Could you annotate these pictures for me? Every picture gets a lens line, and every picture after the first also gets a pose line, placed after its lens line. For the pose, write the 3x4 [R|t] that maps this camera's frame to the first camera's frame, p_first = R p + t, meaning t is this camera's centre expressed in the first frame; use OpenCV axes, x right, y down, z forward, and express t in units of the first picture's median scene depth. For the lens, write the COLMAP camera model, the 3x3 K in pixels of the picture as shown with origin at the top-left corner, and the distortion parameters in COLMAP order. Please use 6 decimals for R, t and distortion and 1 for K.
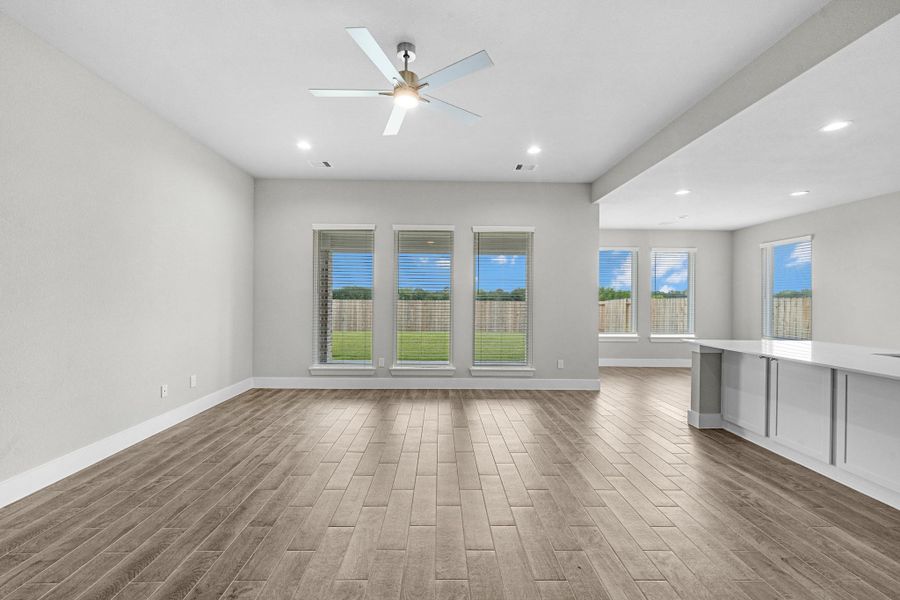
lens RADIAL K [[359.8, 0, 447.5], [0, 359.8, 302.3], [0, 0, 1]] dist [0.002651, 0.000502]
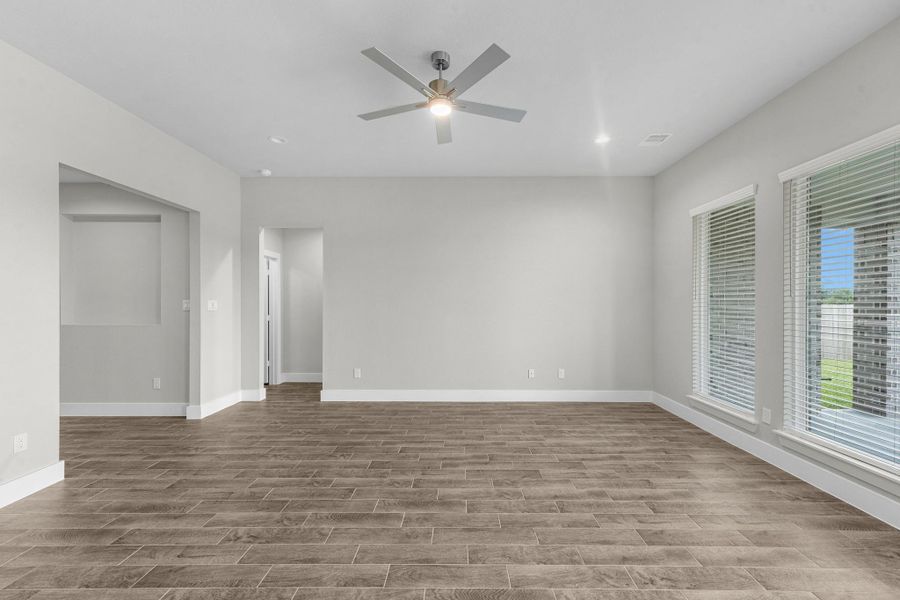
lens RADIAL K [[359.8, 0, 447.5], [0, 359.8, 302.3], [0, 0, 1]] dist [0.002651, 0.000502]
pose [[-0.037273, -0.014130, -0.999205, 0.466140], [-0.011569, 0.999839, -0.013708, -0.003505], [0.999238, 0.011049, -0.037430, 0.553019]]
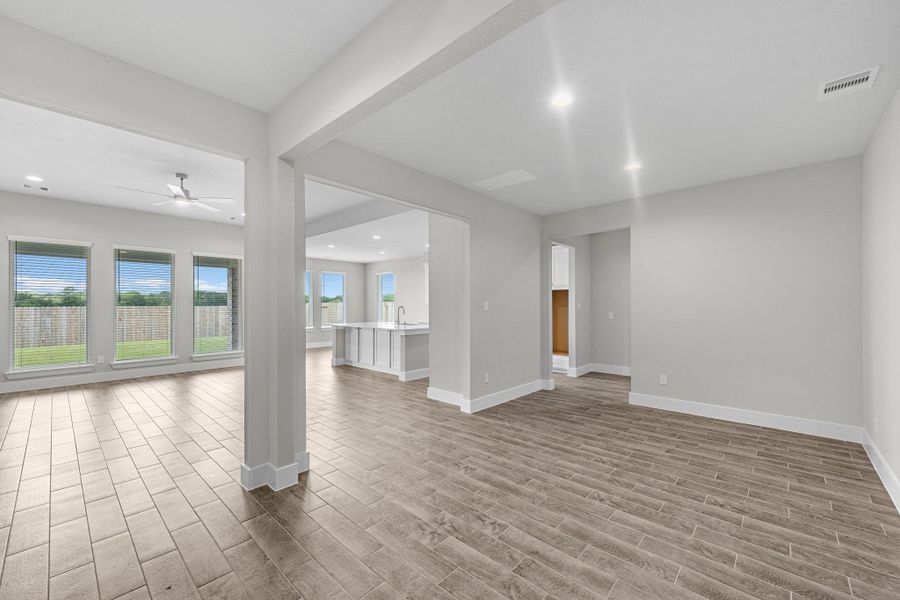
lens RADIAL K [[359.8, 0, 447.5], [0, 359.8, 302.3], [0, 0, 1]] dist [0.002651, 0.000502]
pose [[0.691214, -0.007246, 0.722614, -0.279812], [0.015191, 0.999874, -0.004505, 0.002585], [-0.722490, 0.014091, 0.691237, -0.717112]]
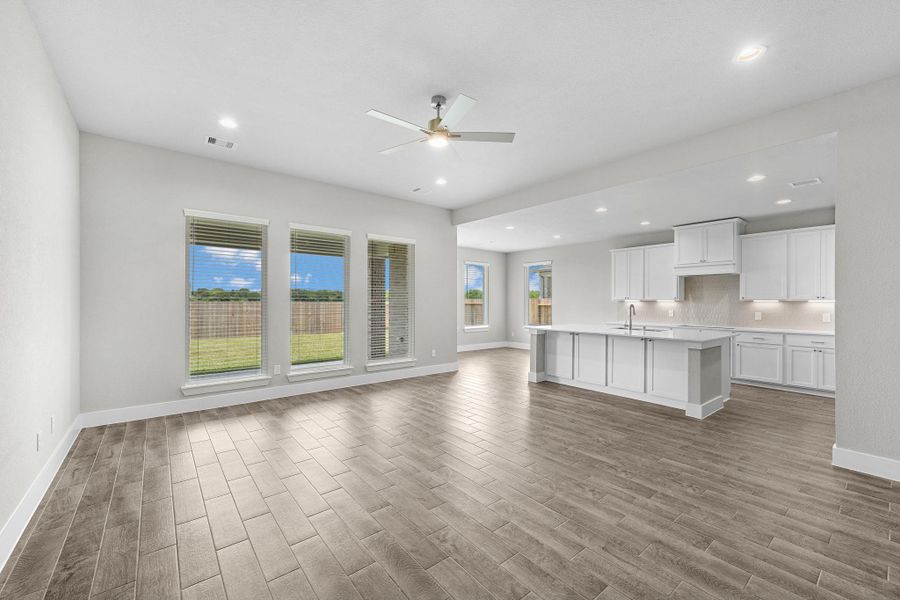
lens RADIAL K [[359.8, 0, 447.5], [0, 359.8, 302.3], [0, 0, 1]] dist [0.002651, 0.000502]
pose [[0.787336, -0.006864, 0.616486, -0.453207], [0.007745, 0.999969, 0.001242, -0.004130], [-0.616476, 0.003797, 0.787365, 0.001645]]
